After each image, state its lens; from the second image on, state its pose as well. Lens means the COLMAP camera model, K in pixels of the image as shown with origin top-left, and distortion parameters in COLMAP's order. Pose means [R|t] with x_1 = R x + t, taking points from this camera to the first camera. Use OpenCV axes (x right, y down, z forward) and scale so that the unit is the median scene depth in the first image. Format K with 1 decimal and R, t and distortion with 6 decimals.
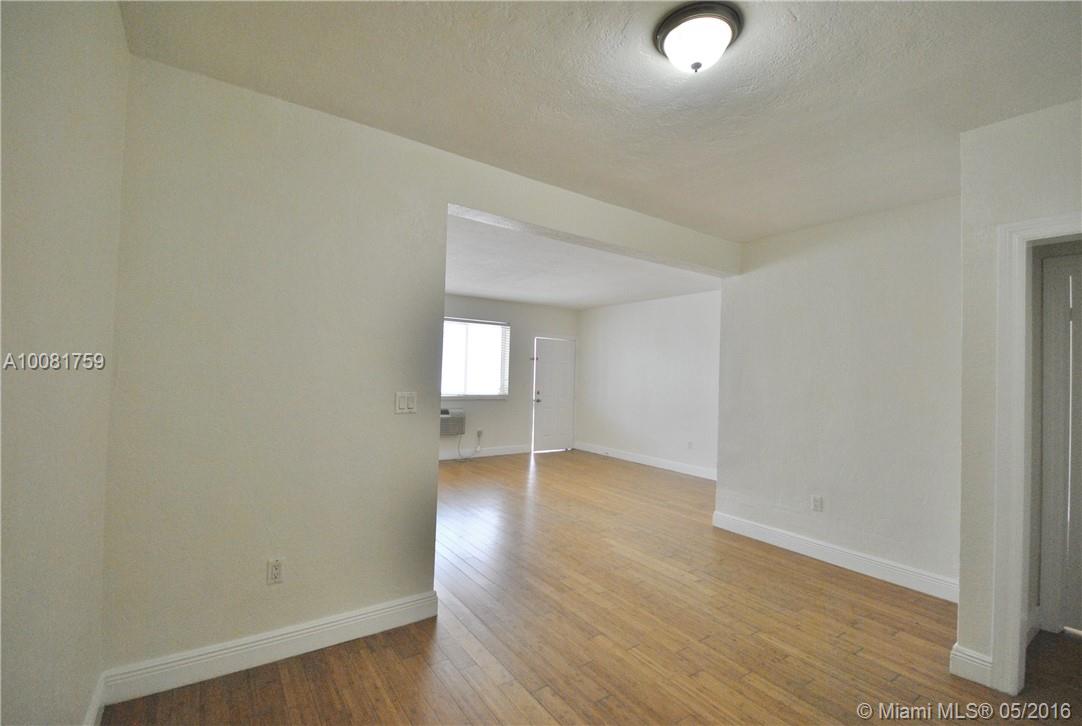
lens RADIAL K [[474.8, 0, 541.0], [0, 474.8, 363.0], [0, 0, 1]] dist [-0.000354, -0.000721]
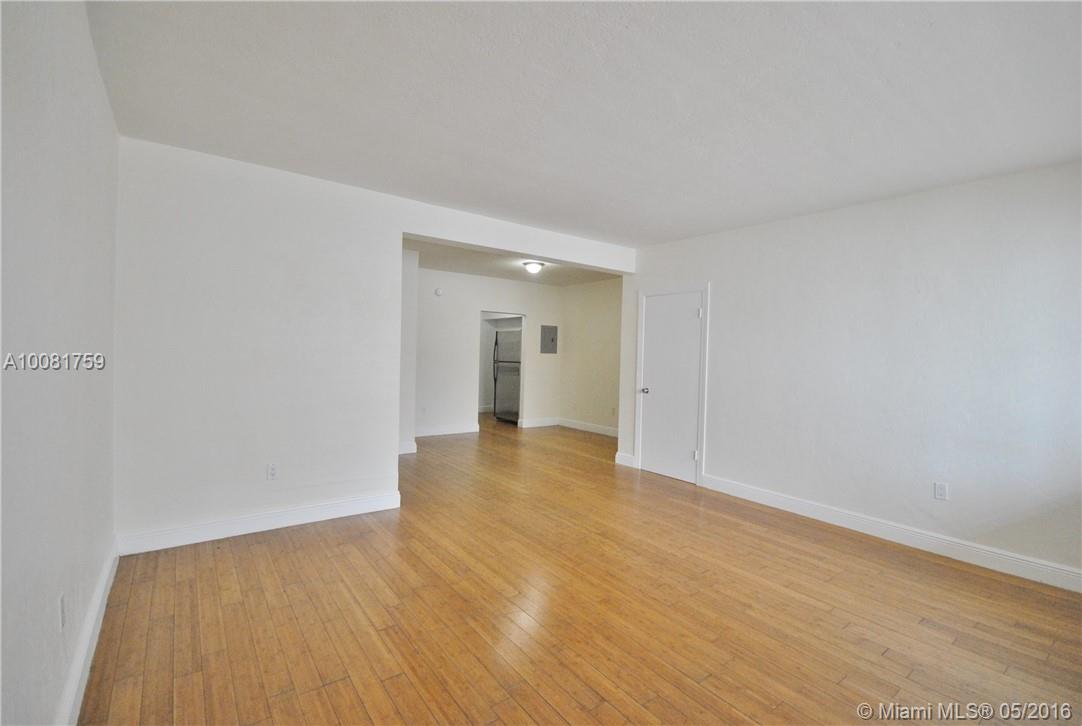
lens RADIAL K [[474.8, 0, 541.0], [0, 474.8, 363.0], [0, 0, 1]] dist [-0.000354, -0.000721]
pose [[-0.997410, -0.058067, -0.042447, 0.195808], [-0.057736, 0.998292, -0.008977, 0.080241], [0.042895, -0.006503, -0.999058, 2.490408]]
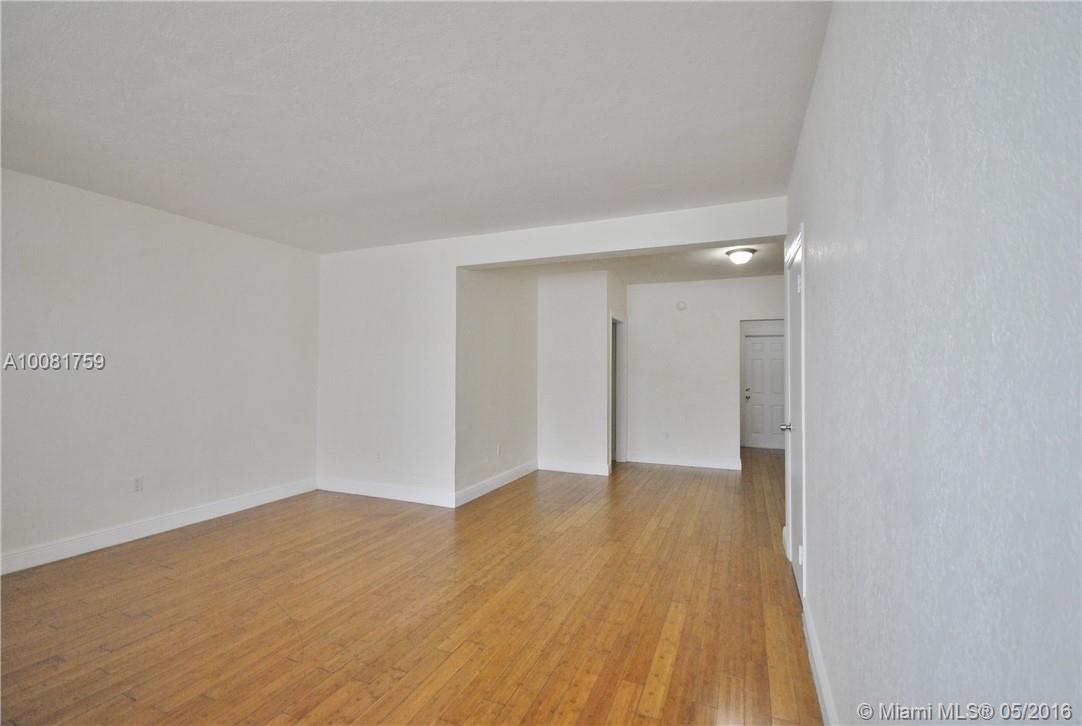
lens RADIAL K [[474.8, 0, 541.0], [0, 474.8, 363.0], [0, 0, 1]] dist [-0.000354, -0.000721]
pose [[-0.532636, -0.016314, 0.846187, -0.769938], [-0.040690, 0.999152, -0.006349, 0.039743], [-0.845366, -0.037813, -0.532848, 1.817157]]
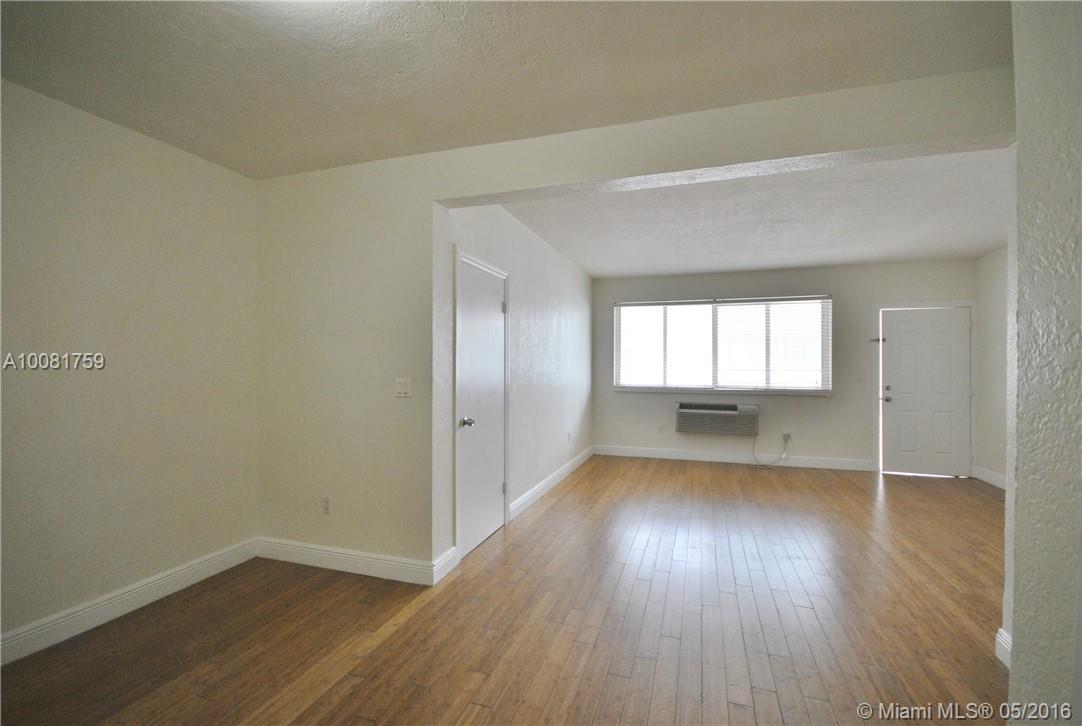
lens RADIAL K [[474.8, 0, 541.0], [0, 474.8, 363.0], [0, 0, 1]] dist [-0.000354, -0.000721]
pose [[0.597458, -0.027024, -0.801444, 0.625614], [0.035301, 0.999349, -0.007381, 0.032590], [0.801123, -0.023882, 0.598024, 0.438879]]
